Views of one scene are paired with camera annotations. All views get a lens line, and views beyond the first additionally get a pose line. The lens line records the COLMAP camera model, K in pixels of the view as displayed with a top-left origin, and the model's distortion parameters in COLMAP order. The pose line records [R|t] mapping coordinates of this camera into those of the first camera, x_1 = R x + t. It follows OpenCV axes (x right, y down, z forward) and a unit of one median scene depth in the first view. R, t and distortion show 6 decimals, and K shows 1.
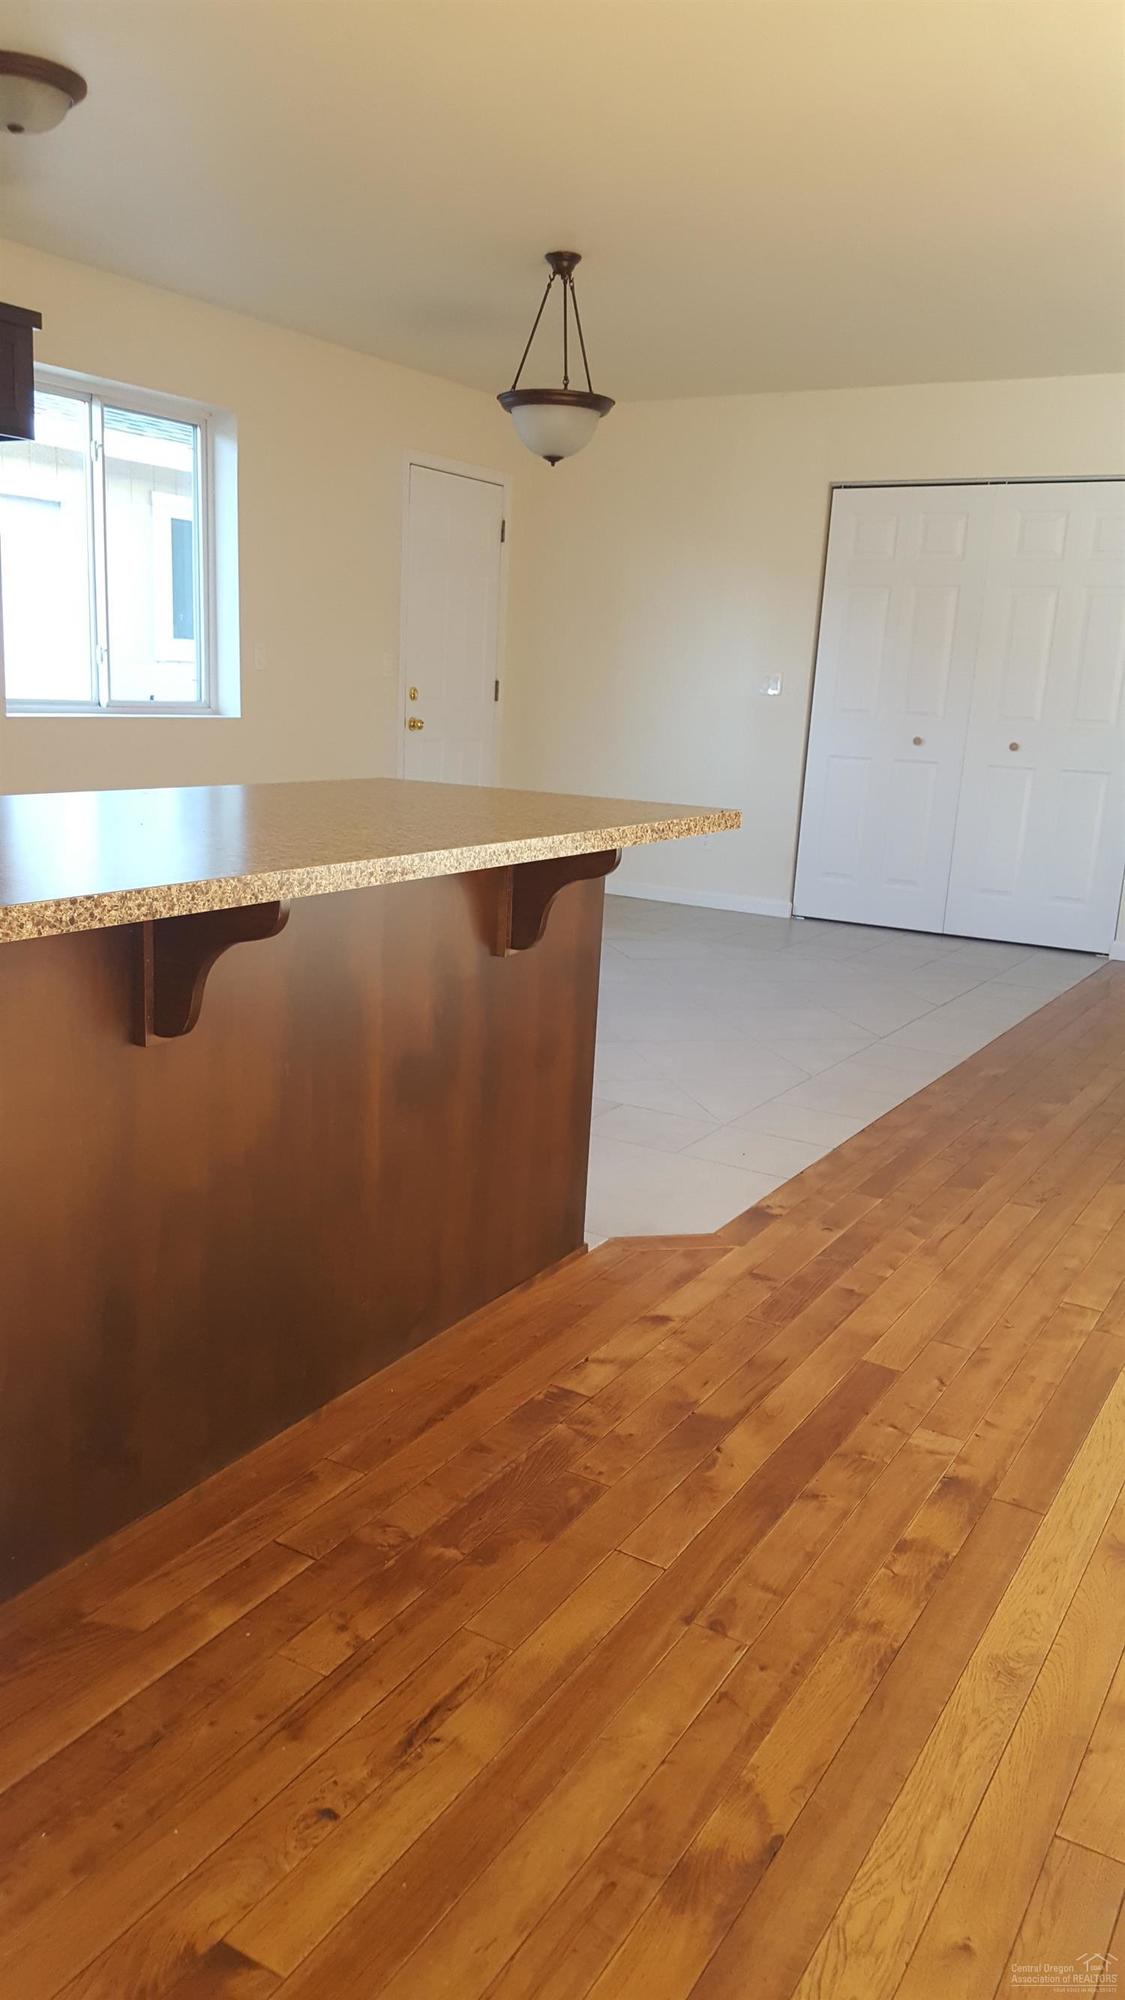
lens RADIAL K [[1563.4, 0, 562.5], [0, 1563.4, 1000.0], [0, 0, 1]] dist [0.157975, -0.516584]
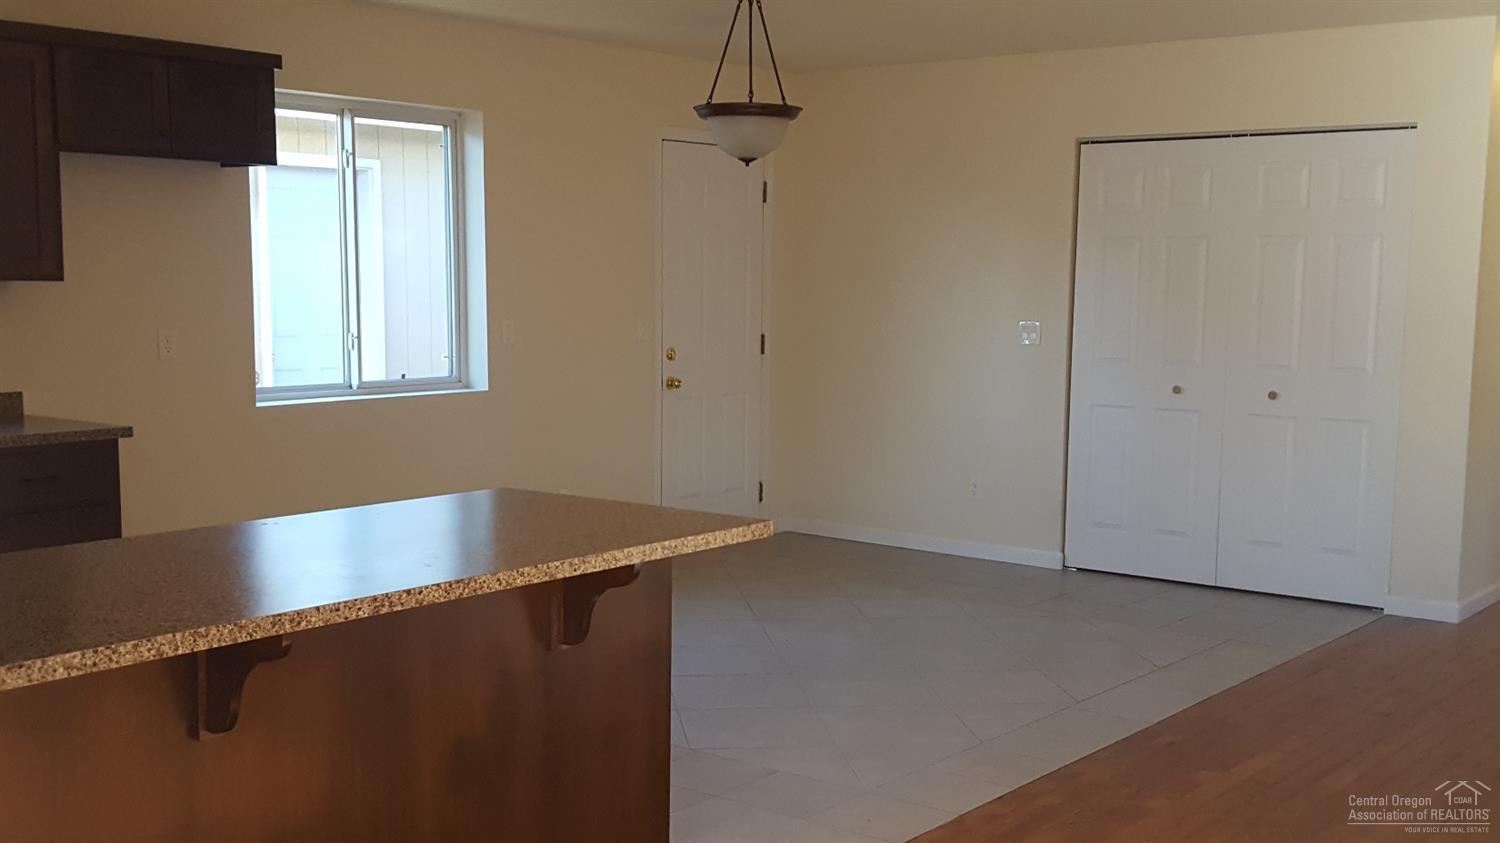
lens RADIAL K [[1758.4, 0, 750.0], [0, 1758.4, 421.5], [0, 0, 1]] dist [0.071216, 0.000523]
pose [[0.992606, -0.021197, -0.119515, 0.157927], [0.006488, 0.992492, -0.122141, -0.021002], [0.121206, 0.120462, 0.985291, -0.189911]]
